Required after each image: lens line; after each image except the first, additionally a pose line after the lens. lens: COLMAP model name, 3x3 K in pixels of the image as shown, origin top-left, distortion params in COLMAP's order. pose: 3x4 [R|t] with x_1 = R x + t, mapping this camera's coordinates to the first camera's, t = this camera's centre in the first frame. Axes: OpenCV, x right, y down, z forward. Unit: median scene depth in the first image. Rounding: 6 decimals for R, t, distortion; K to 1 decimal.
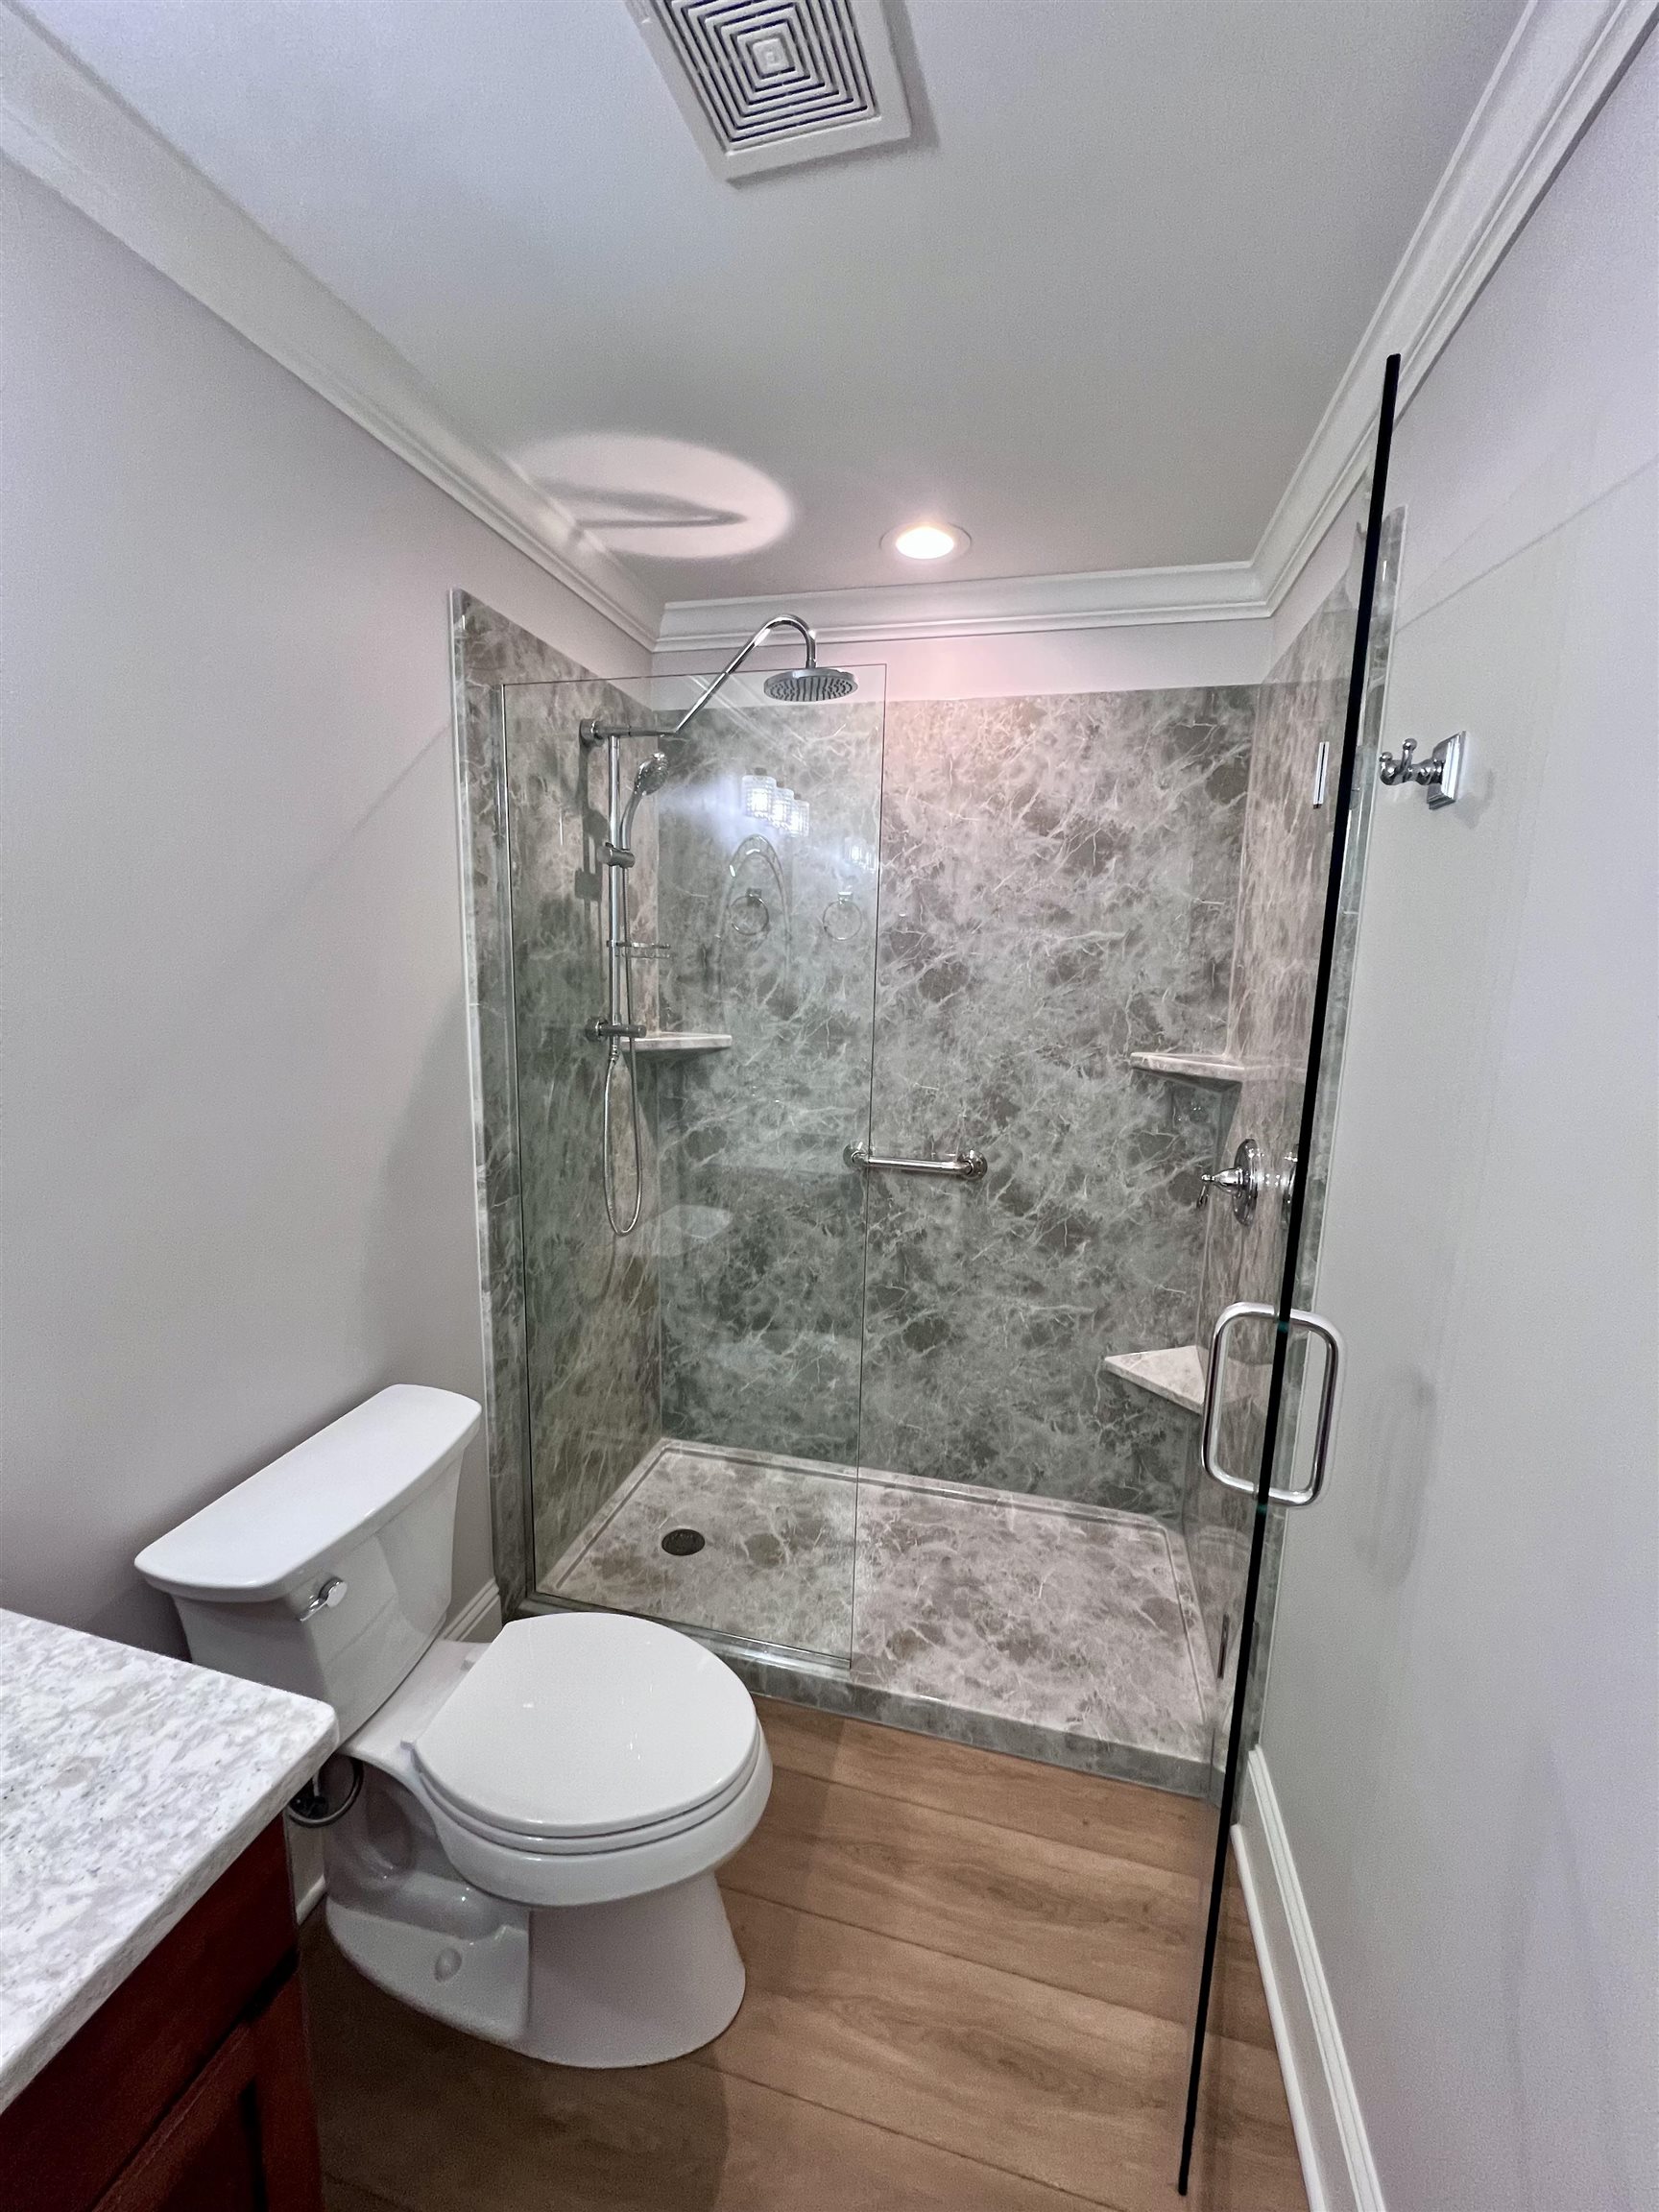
lens RADIAL K [[887.3, 0, 828.5], [0, 887.3, 1103.4], [0, 0, 1]] dist [0.000023, 0.000324]
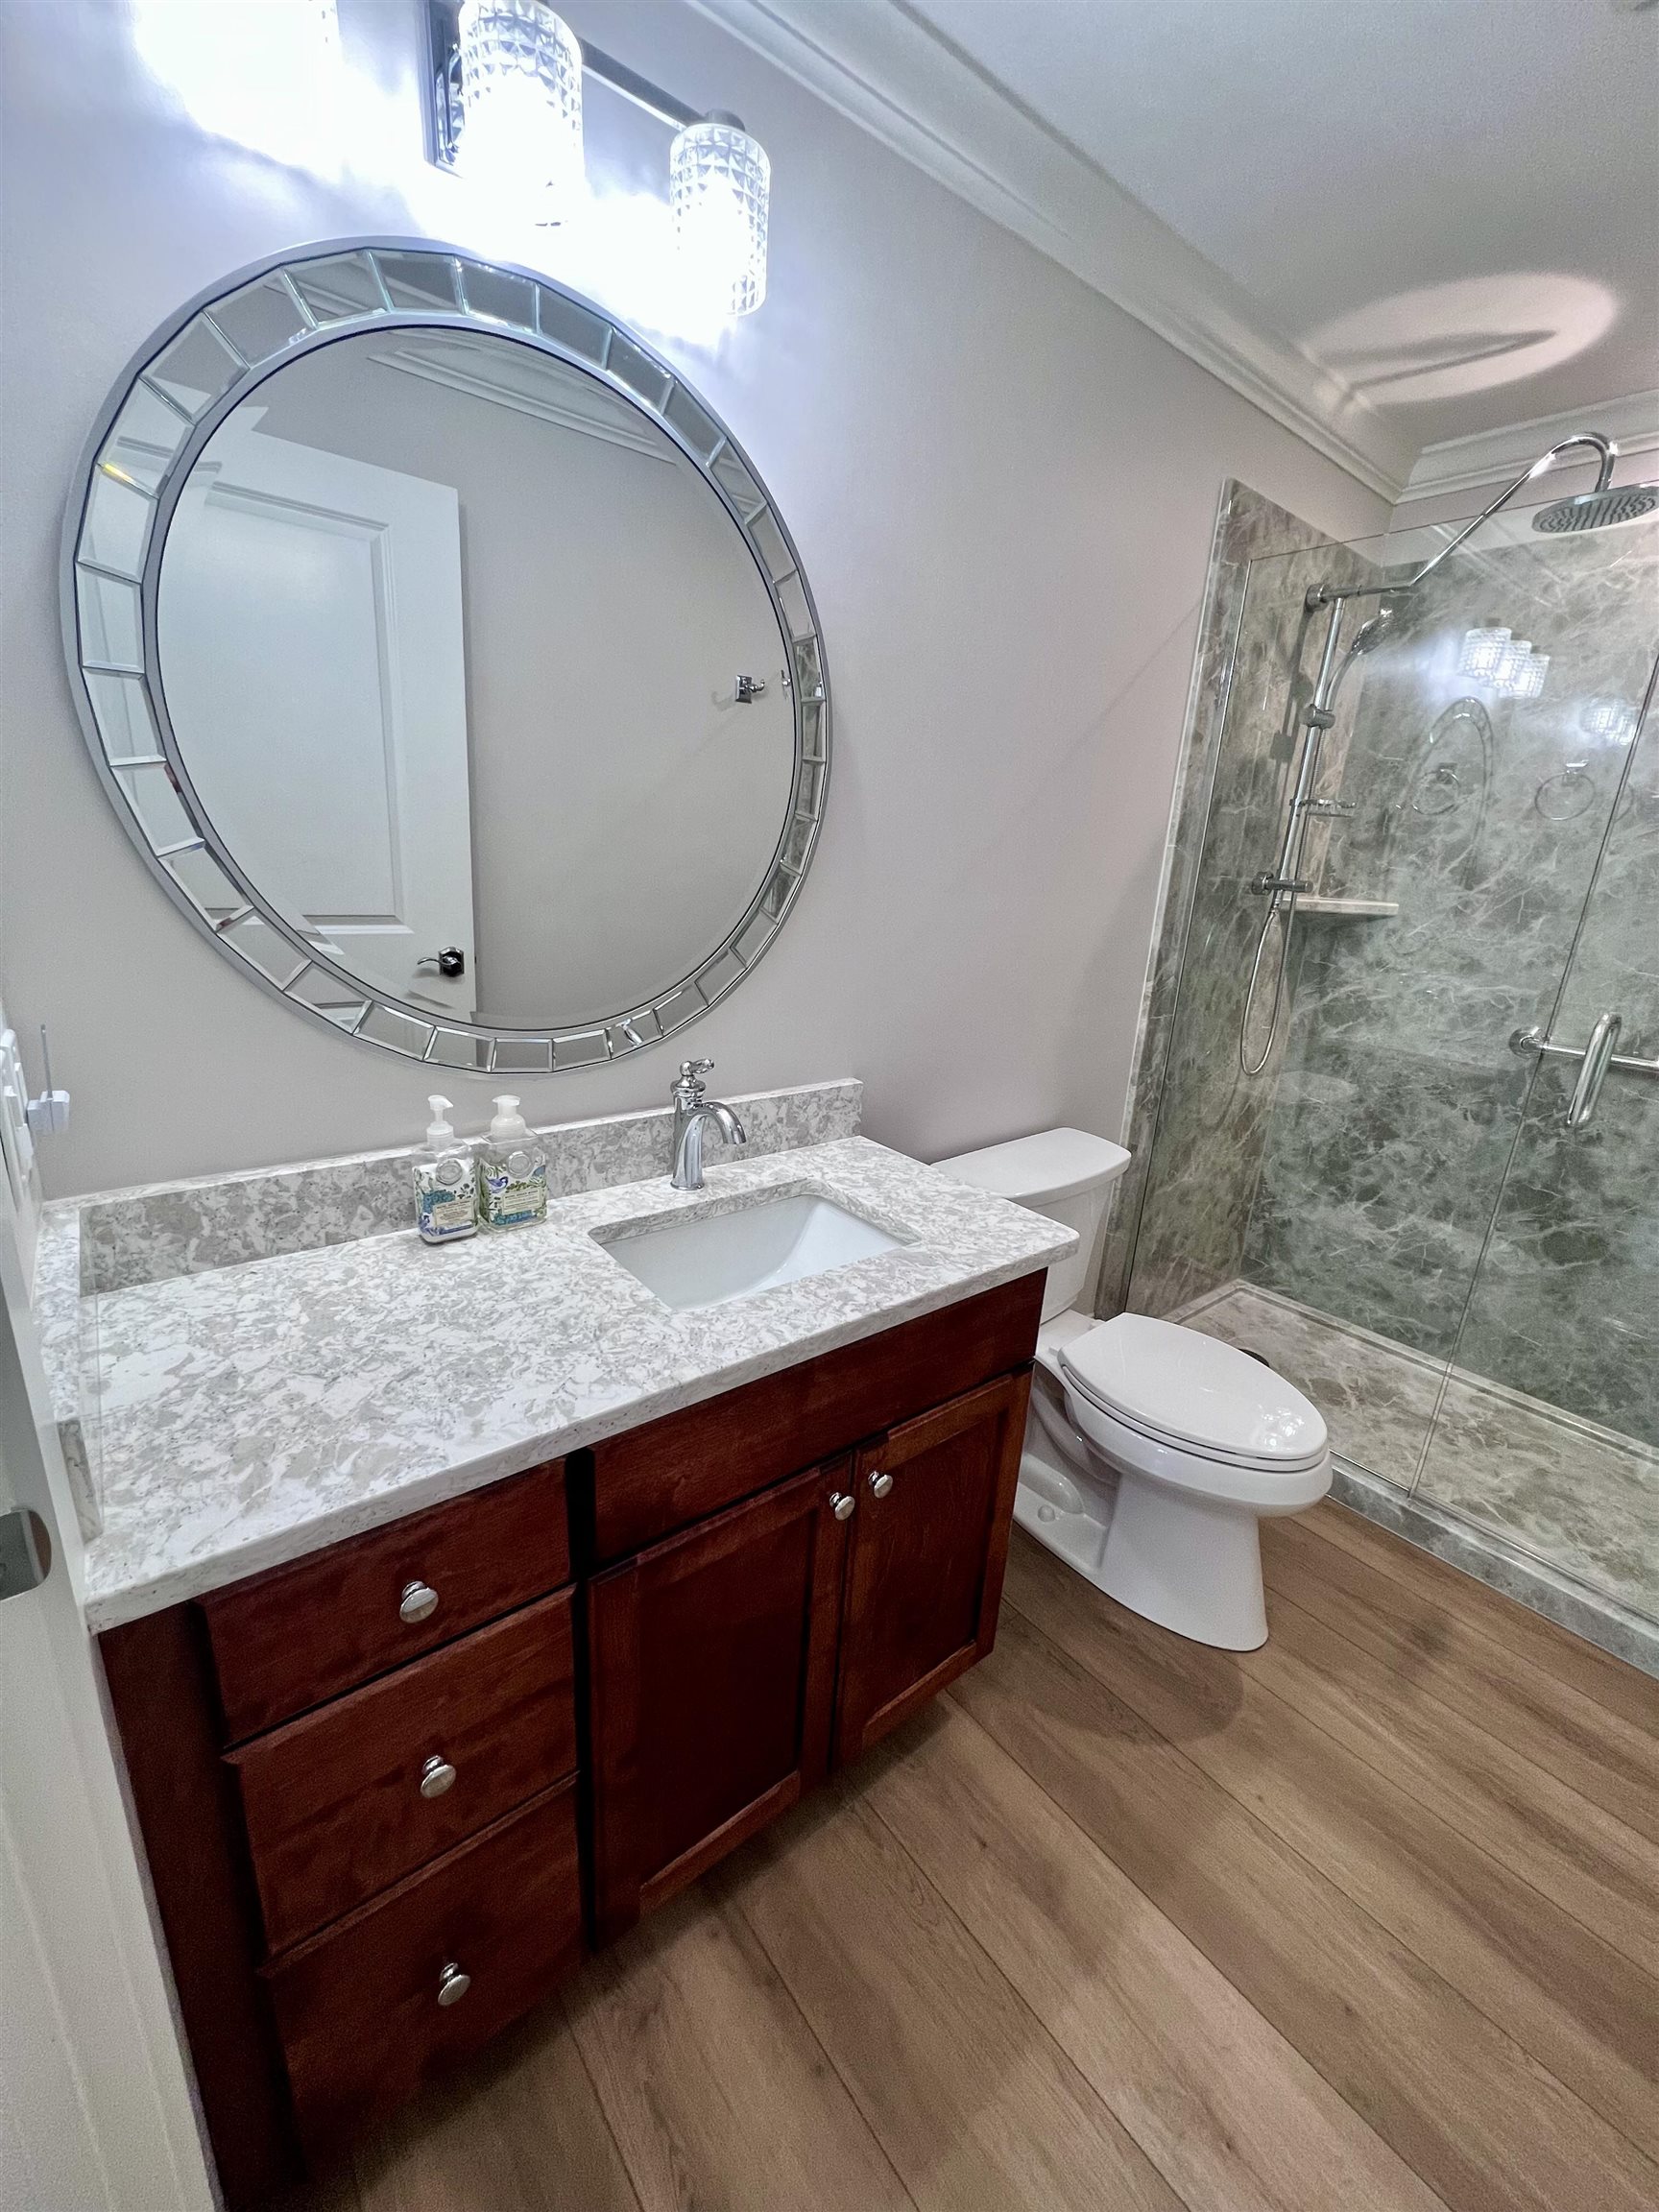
lens RADIAL K [[887.3, 0, 829.7], [0, 887.3, 1103.1], [0, 0, 1]] dist [0.000023, 0.000324]
pose [[0.799411, 0.191342, -0.569499, -0.011257], [-0.133202, 0.980784, 0.142550, 0.090955], [0.585832, -0.038098, 0.809537, -0.199402]]
